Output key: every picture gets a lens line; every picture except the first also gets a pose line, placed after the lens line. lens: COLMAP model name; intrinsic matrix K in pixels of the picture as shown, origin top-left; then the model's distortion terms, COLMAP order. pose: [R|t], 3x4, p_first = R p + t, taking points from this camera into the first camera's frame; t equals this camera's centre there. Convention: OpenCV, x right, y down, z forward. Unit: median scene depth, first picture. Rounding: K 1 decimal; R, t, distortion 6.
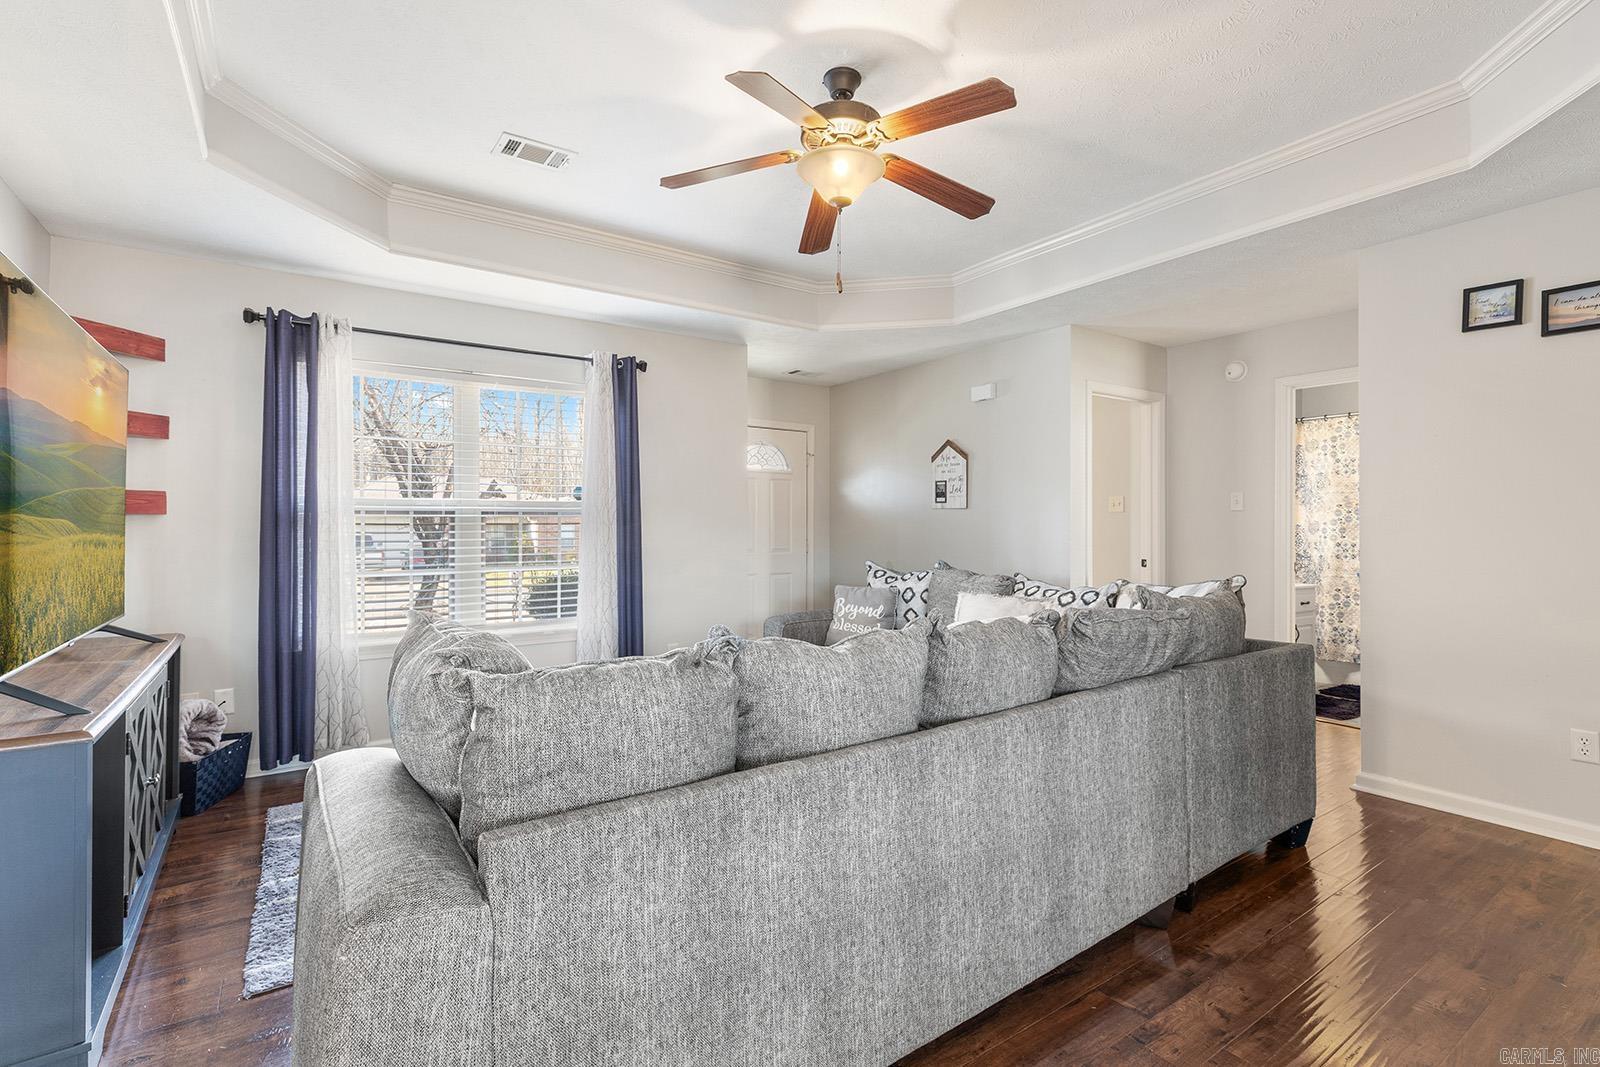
lens RADIAL K [[731.5, 0, 807.1], [0, 731.5, 523.8], [0, 0, 1]] dist [0.003112, -0.000974]
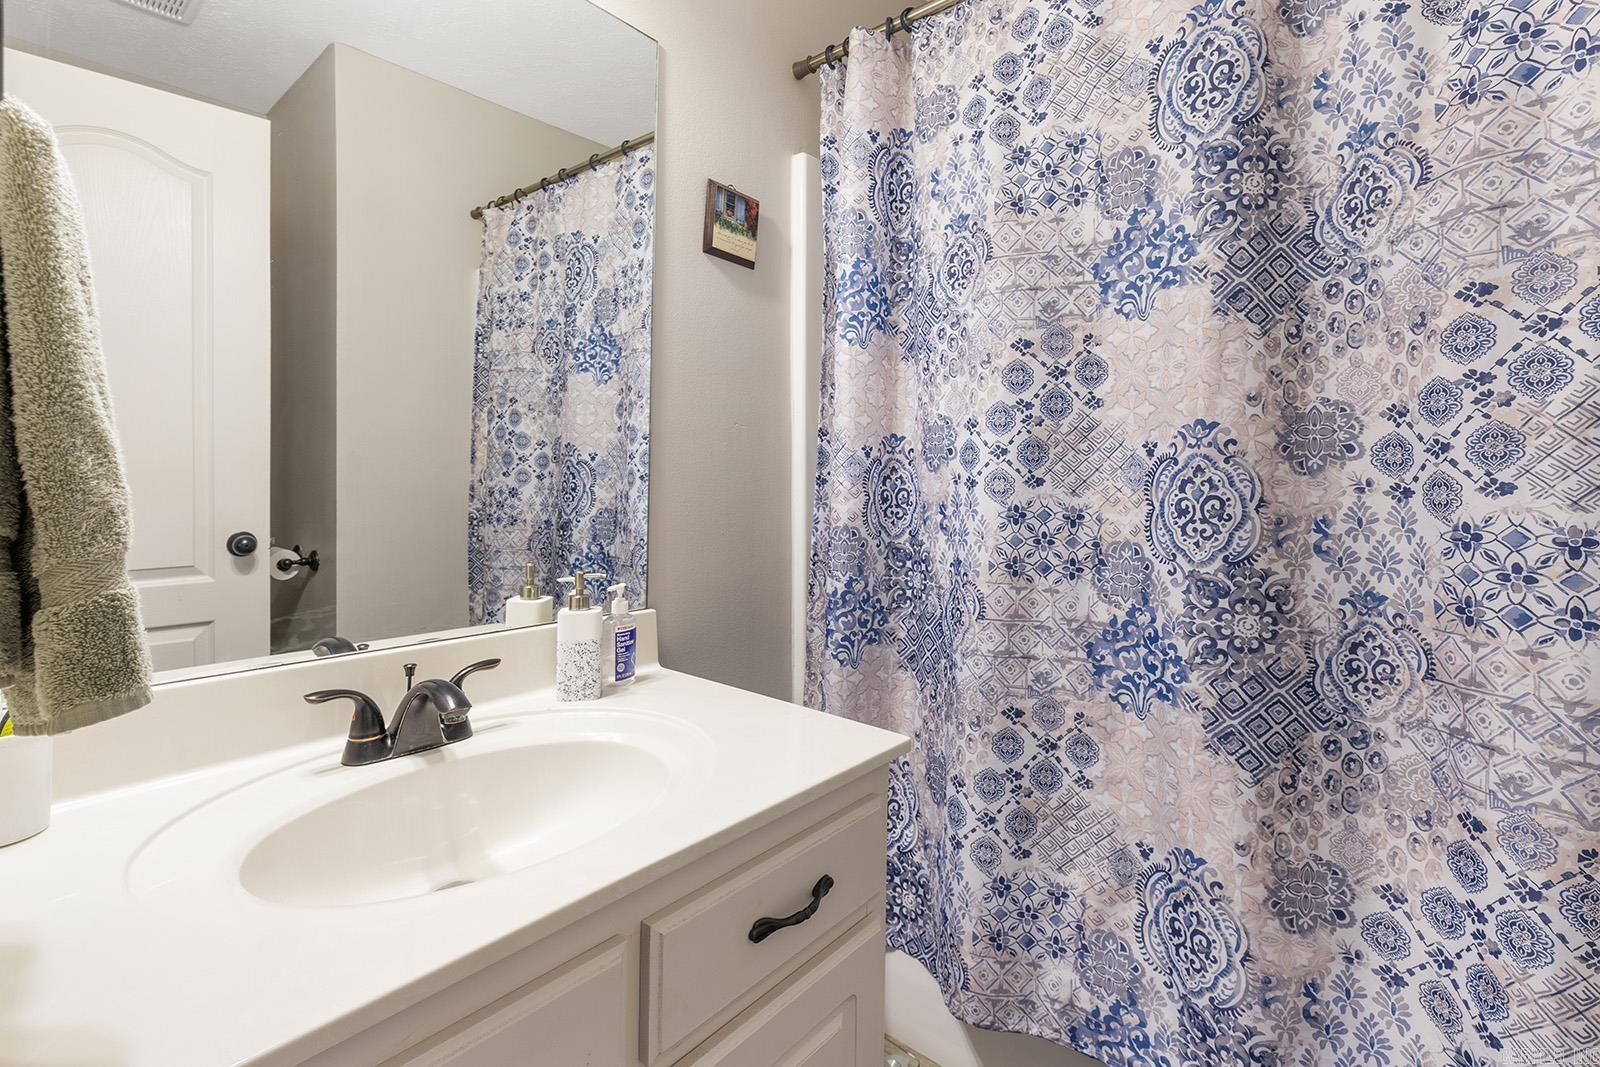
lens RADIAL K [[731.5, 0, 793.2], [0, 731.5, 473.4], [0, 0, 1]] dist [0.003112, -0.000974]
pose [[0.971069, 0.007467, 0.238681, 0.600762], [-0.008250, 0.999963, 0.002282, 0.015490], [-0.238656, -0.004185, 0.971095, 0.792164]]
